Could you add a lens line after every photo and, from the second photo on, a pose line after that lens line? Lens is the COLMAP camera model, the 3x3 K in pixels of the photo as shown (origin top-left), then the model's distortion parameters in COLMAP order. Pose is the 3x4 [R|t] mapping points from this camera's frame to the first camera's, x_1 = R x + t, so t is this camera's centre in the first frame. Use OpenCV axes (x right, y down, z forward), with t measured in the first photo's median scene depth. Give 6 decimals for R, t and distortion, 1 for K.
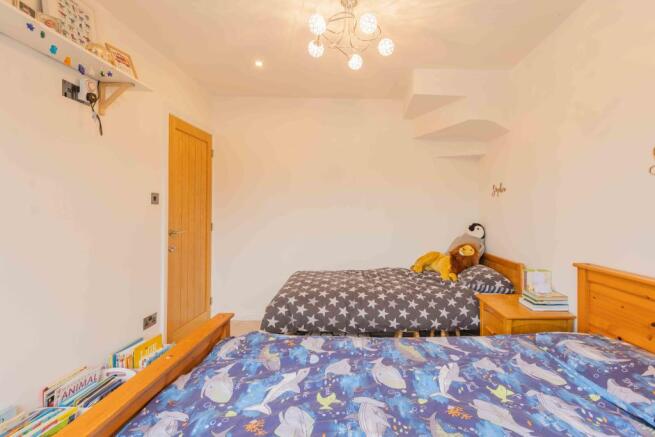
lens RADIAL K [[298.1, 0, 326.8], [0, 298.1, 214.6], [0, 0, 1]] dist [-0.000157, 0.000444]
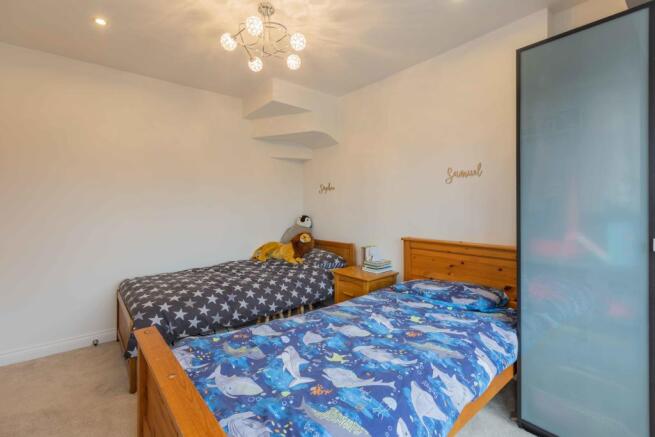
lens RADIAL K [[291.3, 0, 321.0], [0, 291.3, 214.7], [0, 0, 1]] dist [0.000690, 0.000120]
pose [[0.798976, -0.029057, 0.600661, -0.412431], [0.019099, 0.999554, 0.022948, 0.000073], [-0.601060, -0.006863, 0.799175, 0.042165]]
